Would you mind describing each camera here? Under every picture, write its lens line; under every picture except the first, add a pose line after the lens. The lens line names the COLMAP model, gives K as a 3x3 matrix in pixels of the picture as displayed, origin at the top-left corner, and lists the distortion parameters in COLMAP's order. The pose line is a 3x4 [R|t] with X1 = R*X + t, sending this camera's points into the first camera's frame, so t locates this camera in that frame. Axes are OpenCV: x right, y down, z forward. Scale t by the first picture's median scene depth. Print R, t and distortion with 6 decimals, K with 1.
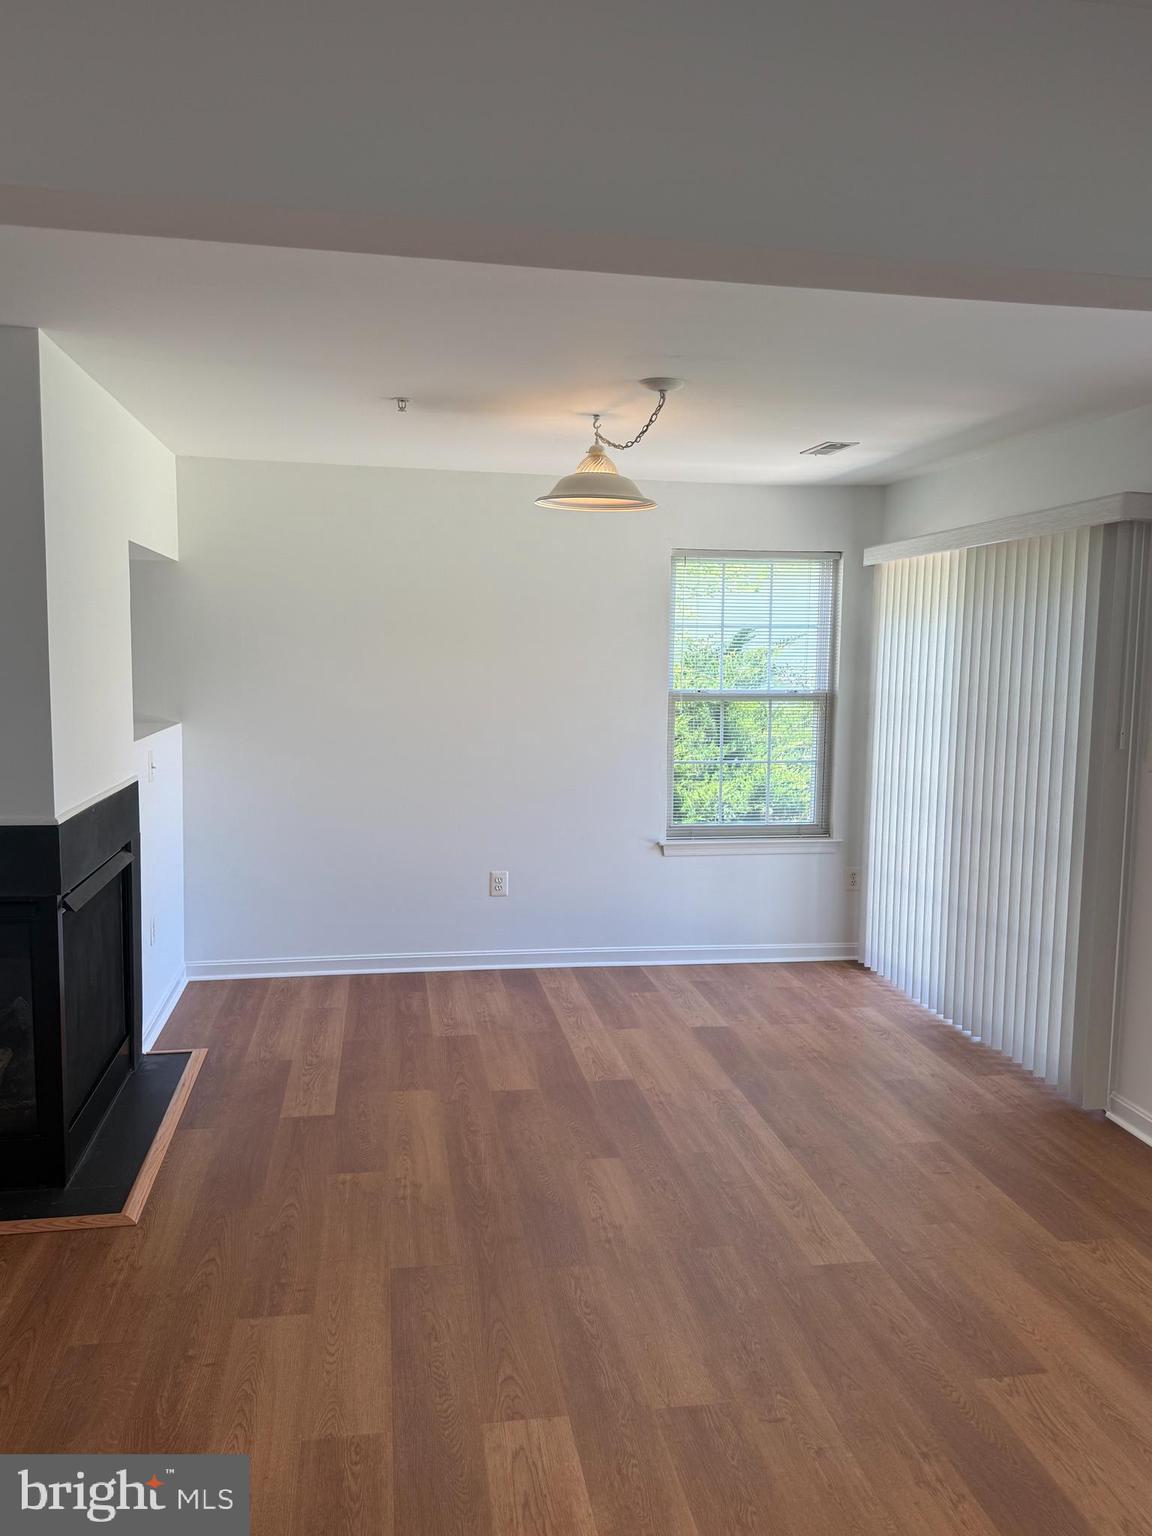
lens RADIAL K [[1159.3, 0, 576.0], [0, 1159.3, 768.0], [0, 0, 1]] dist [0.091332, -0.163093]
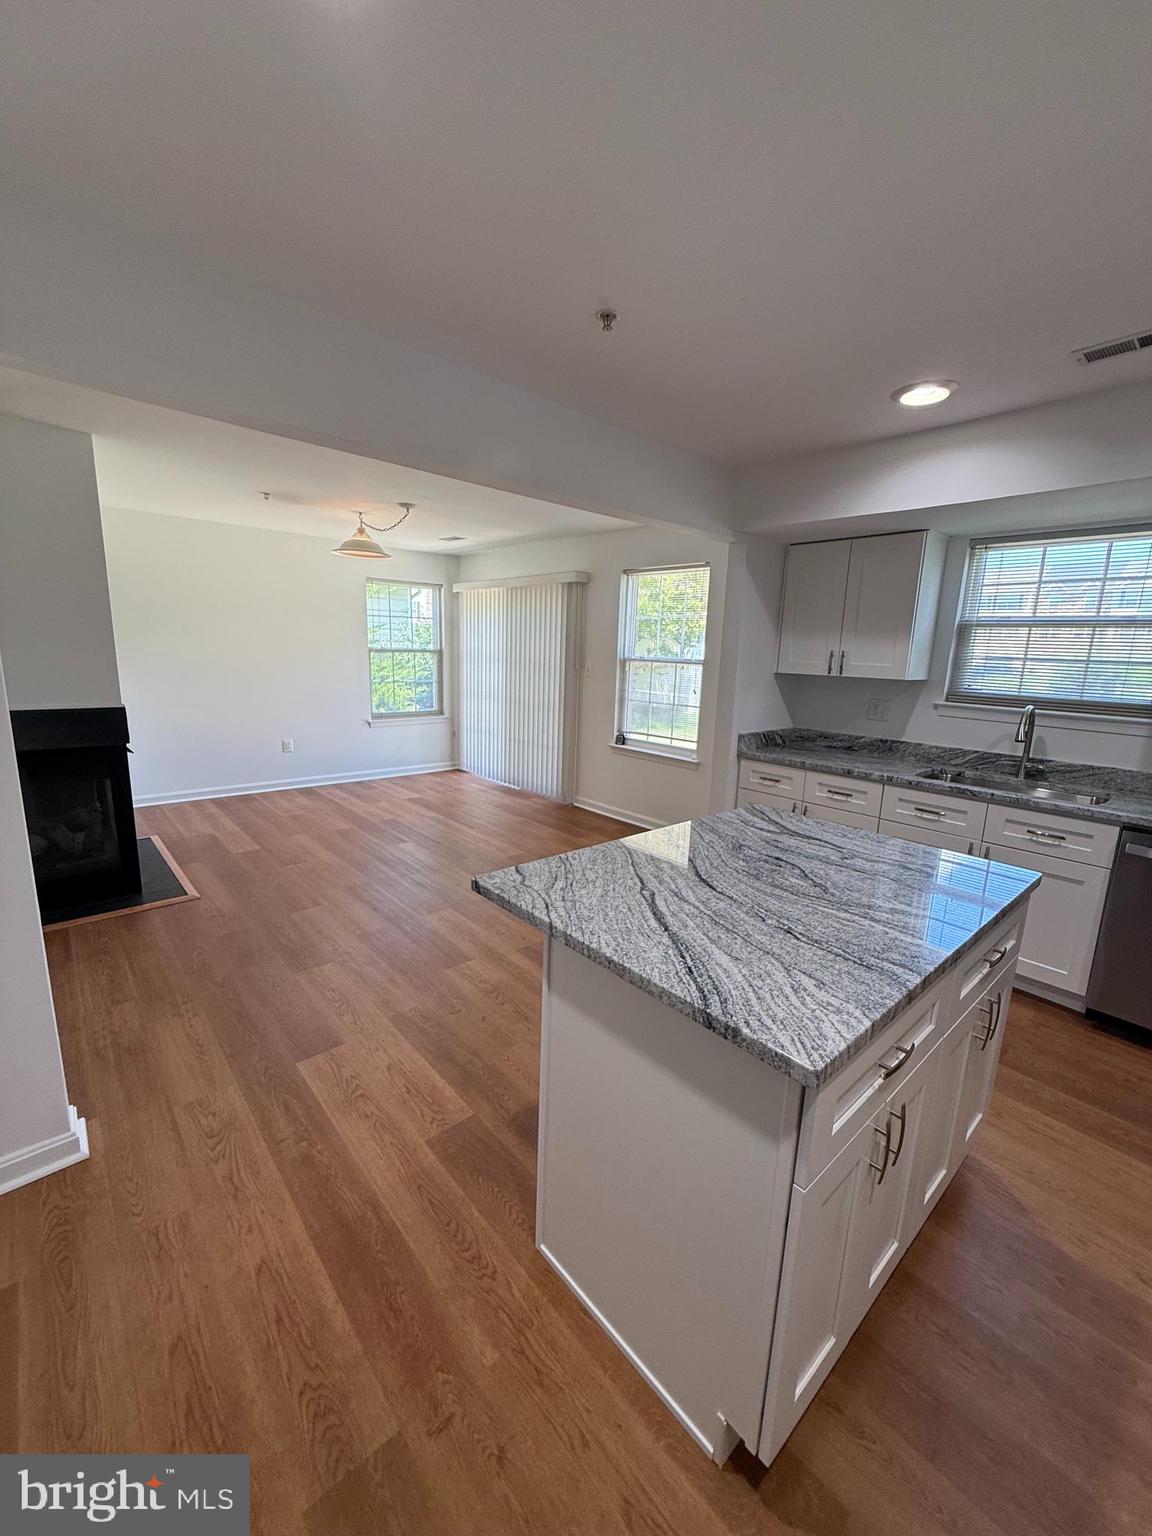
lens RADIAL K [[607.3, 0, 576.0], [0, 607.3, 768.0], [0, 0, 1]] dist [-0.000138, 0.000034]
pose [[0.848154, -0.091201, 0.521840, -0.257641], [0.032359, 0.992149, 0.120802, 0.038081], [-0.528761, -0.085573, 0.844446, -0.178002]]
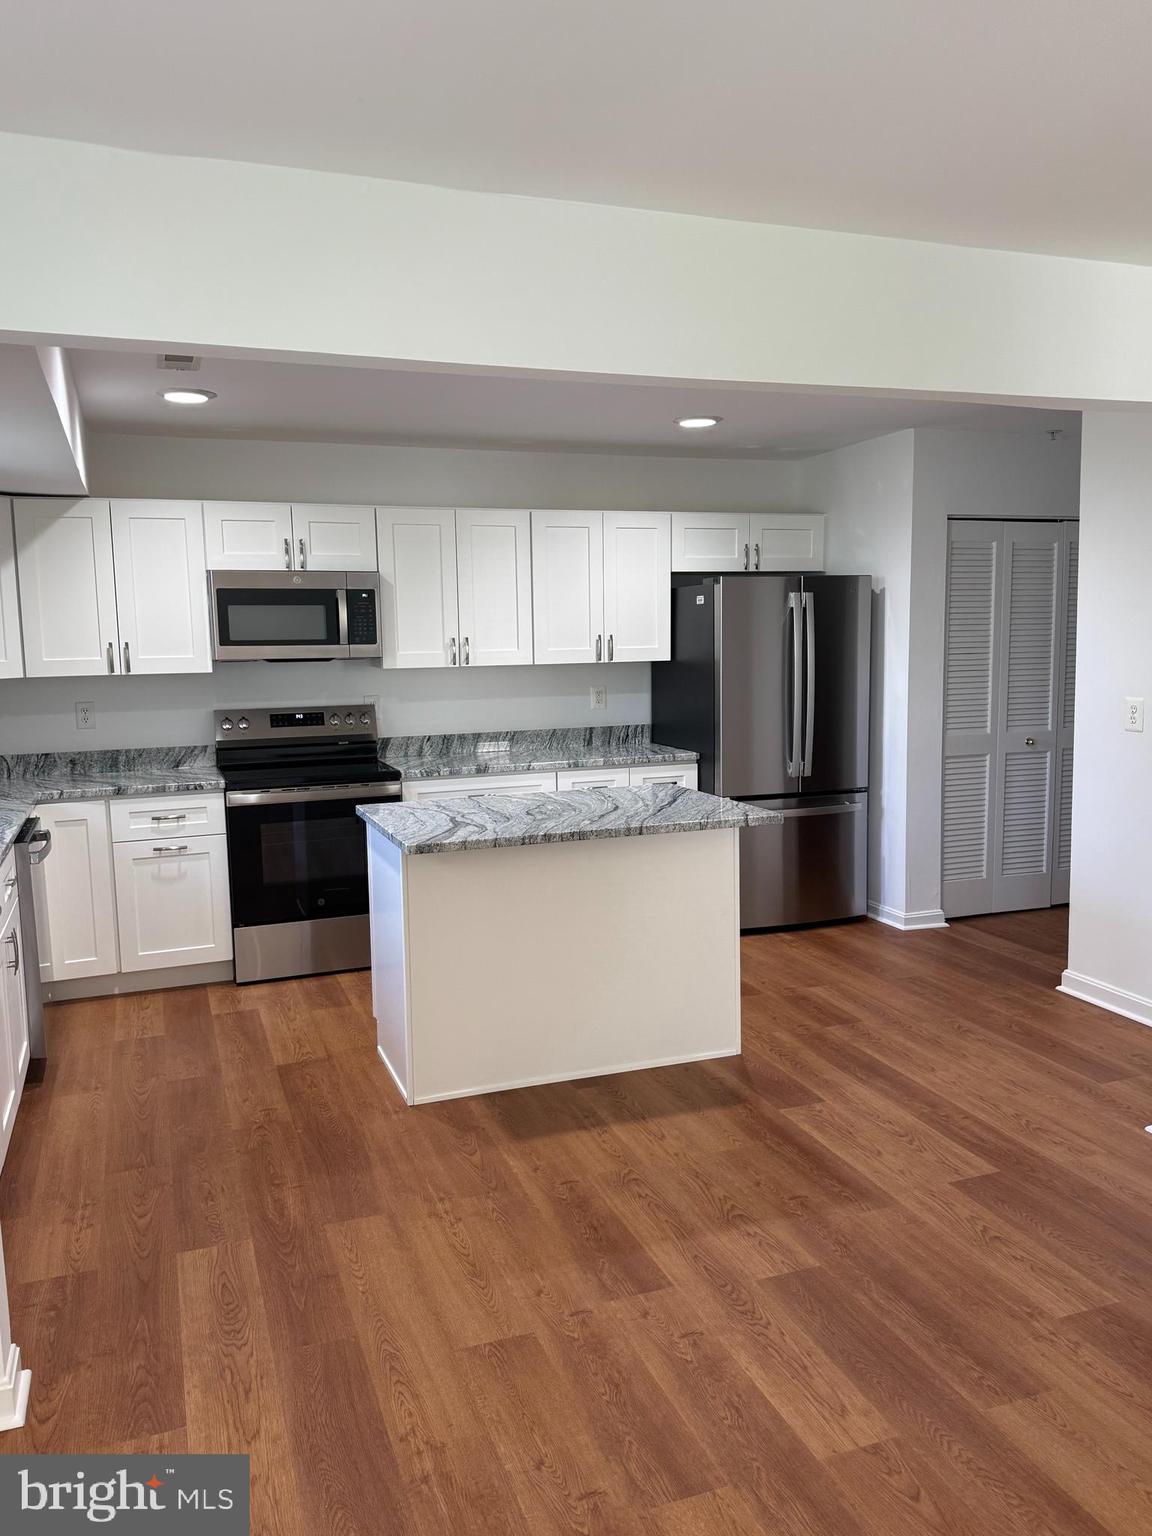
lens RADIAL K [[1159.3, 0, 576.0], [0, 1159.3, 768.0], [0, 0, 1]] dist [0.091332, -0.163093]
pose [[-0.983415, 0.024080, -0.179763, 0.176845], [-0.012763, 0.979502, 0.201031, -0.074878], [0.180919, 0.199991, -0.962949, 0.949035]]
